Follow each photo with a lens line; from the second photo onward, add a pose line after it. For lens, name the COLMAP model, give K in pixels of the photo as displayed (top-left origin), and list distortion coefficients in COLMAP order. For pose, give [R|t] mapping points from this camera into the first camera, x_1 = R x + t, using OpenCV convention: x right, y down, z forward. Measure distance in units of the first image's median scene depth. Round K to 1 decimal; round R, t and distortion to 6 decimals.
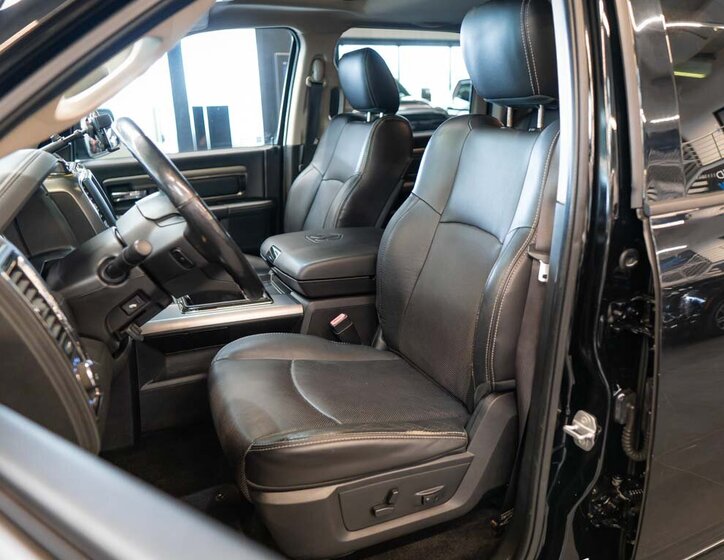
lens RADIAL K [[579.4, 0, 362.4], [0, 579.4, 270.6], [0, 0, 1]] dist [-0.004193, -0.001072]
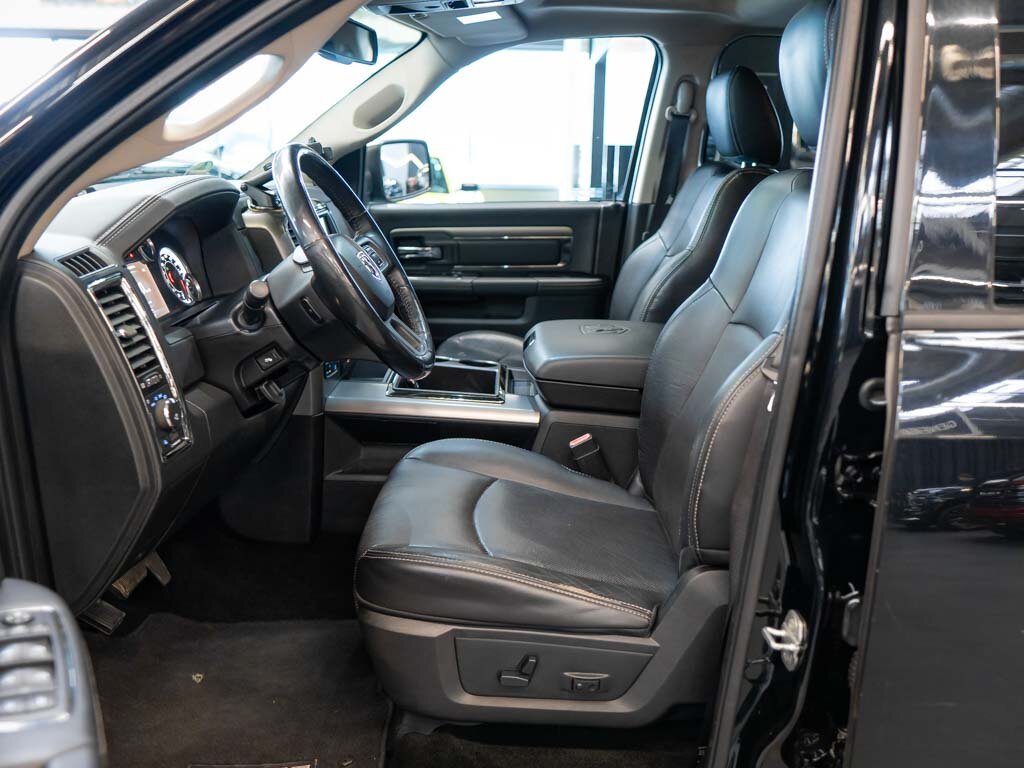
lens RADIAL K [[867.7, 0, 490.8], [0, 867.7, 383.7], [0, 0, 1]] dist [-0.001801, -0.003587]
pose [[0.911314, 0.152766, -0.382321, 0.356643], [-0.157394, 0.987346, 0.019350, 0.015797], [0.380439, 0.042541, 0.923827, -0.065493]]
